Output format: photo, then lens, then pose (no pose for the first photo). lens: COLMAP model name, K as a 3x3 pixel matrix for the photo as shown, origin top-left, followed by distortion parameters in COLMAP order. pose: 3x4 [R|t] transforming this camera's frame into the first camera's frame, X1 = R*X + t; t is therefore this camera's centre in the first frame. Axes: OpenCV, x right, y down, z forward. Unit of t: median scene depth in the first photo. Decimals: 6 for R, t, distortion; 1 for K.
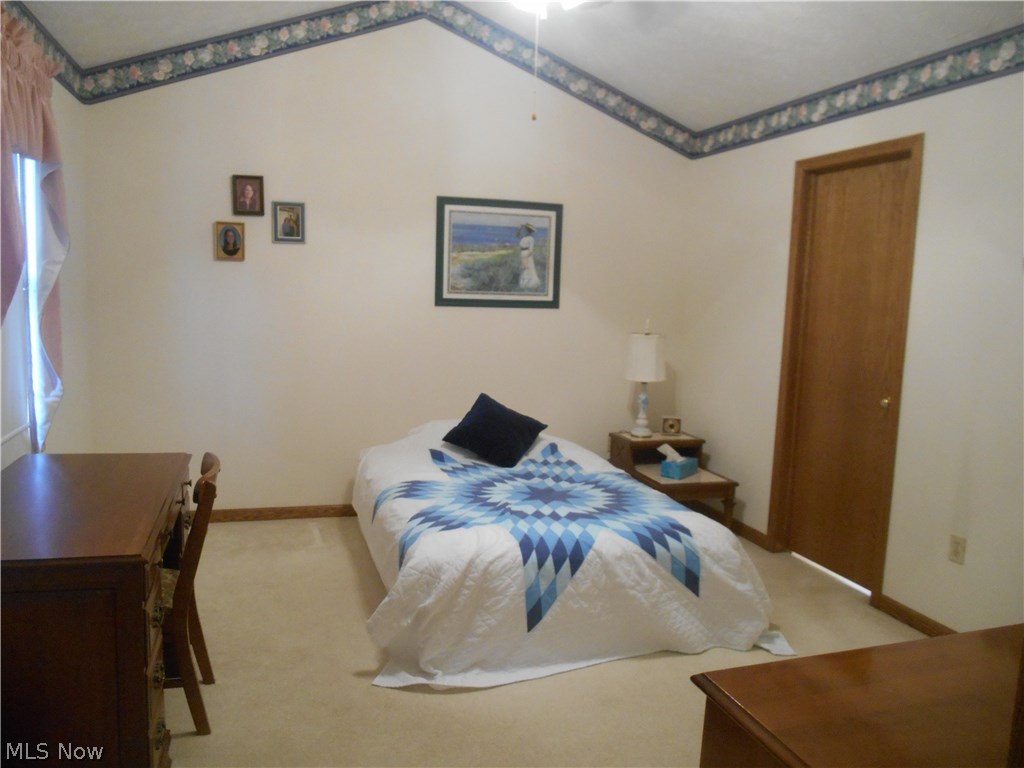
lens RADIAL K [[778.5, 0, 508.9], [0, 778.5, 381.1], [0, 0, 1]] dist [-0.044573, 0.008170]
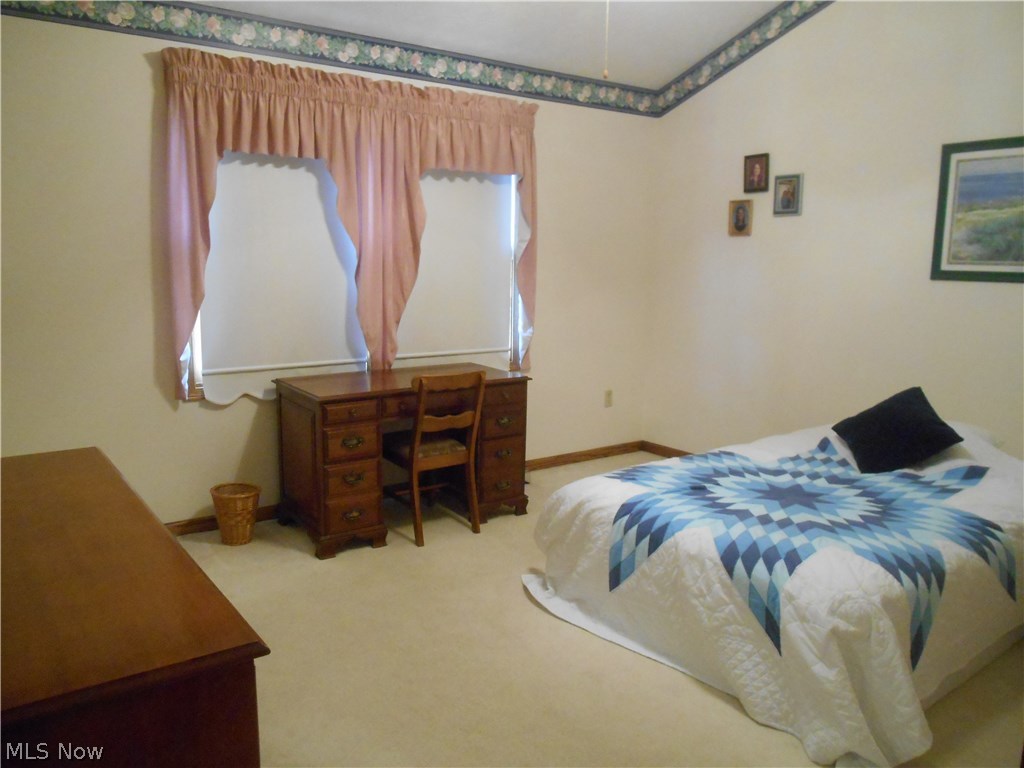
lens RADIAL K [[778.5, 0, 507.9], [0, 778.5, 384.4], [0, 0, 1]] dist [-0.044573, 0.008170]
pose [[0.311738, 0.126821, -0.941666, 0.603091], [-0.115862, 0.988731, 0.094804, -0.013626], [0.943078, 0.079549, 0.322919, 0.358822]]
